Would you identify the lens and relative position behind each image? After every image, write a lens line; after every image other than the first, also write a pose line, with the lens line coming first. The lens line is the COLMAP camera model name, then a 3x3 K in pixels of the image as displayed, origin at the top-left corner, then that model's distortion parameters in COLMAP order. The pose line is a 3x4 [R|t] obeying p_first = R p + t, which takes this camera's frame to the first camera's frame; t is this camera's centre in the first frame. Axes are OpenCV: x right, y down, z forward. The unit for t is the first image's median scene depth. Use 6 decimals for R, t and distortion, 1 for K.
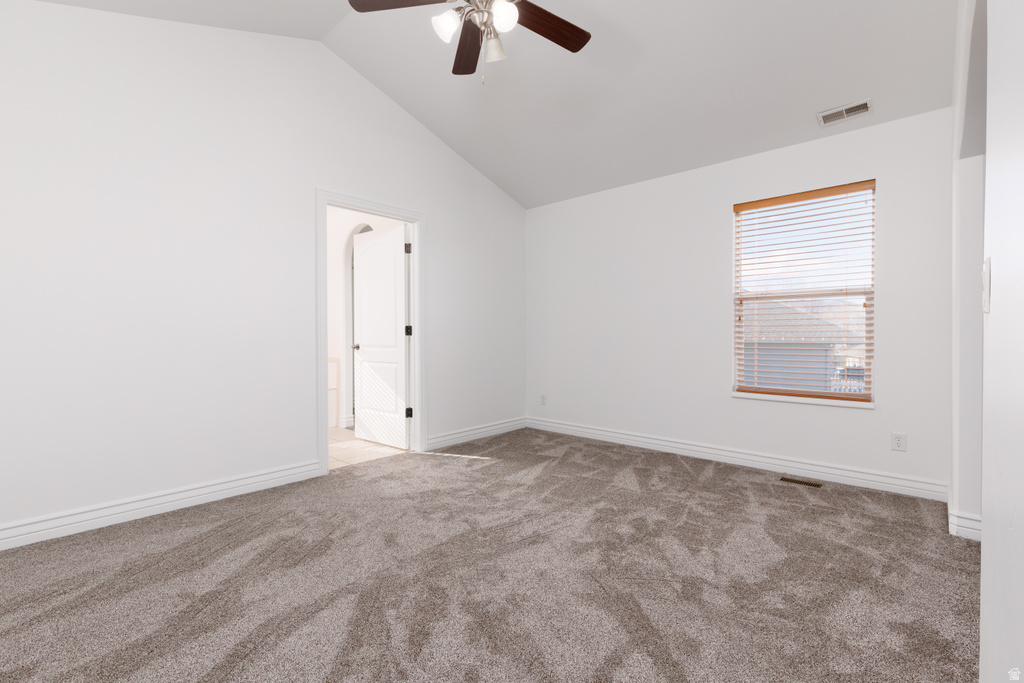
lens RADIAL K [[458.9, 0, 509.9], [0, 458.9, 336.8], [0, 0, 1]] dist [0.004679, -0.000830]
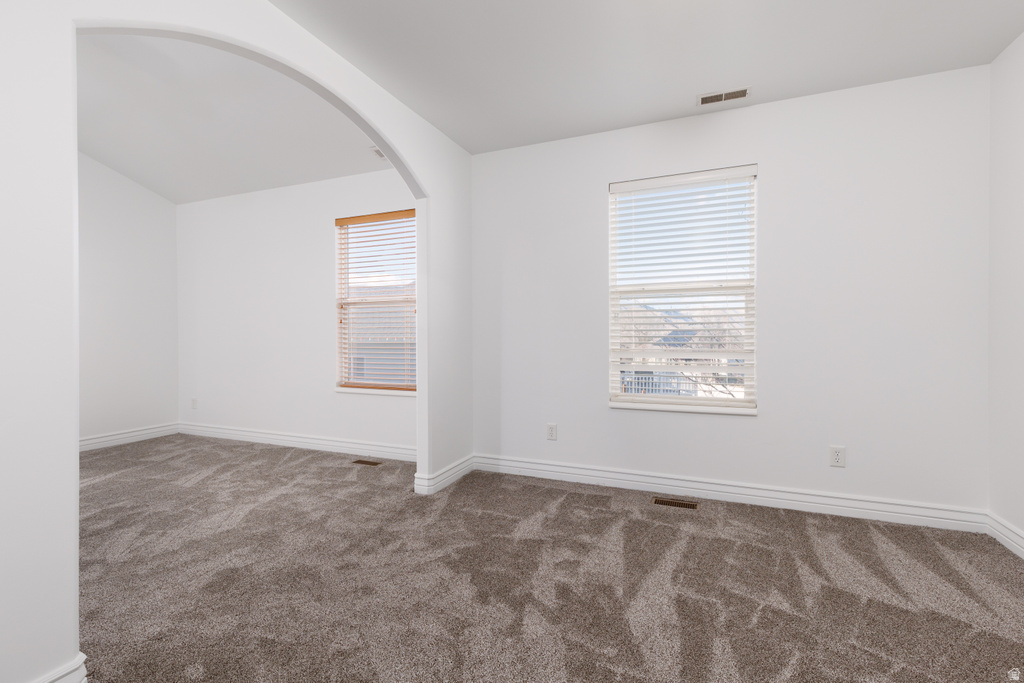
lens RADIAL K [[458.9, 0, 511.1], [0, 458.9, 333.5], [0, 0, 1]] dist [0.004679, -0.000830]
pose [[0.937923, 0.003149, 0.346830, 0.630505], [0.000631, 0.999942, -0.010784, 0.003057], [-0.346844, 0.010333, 0.937866, -0.238665]]
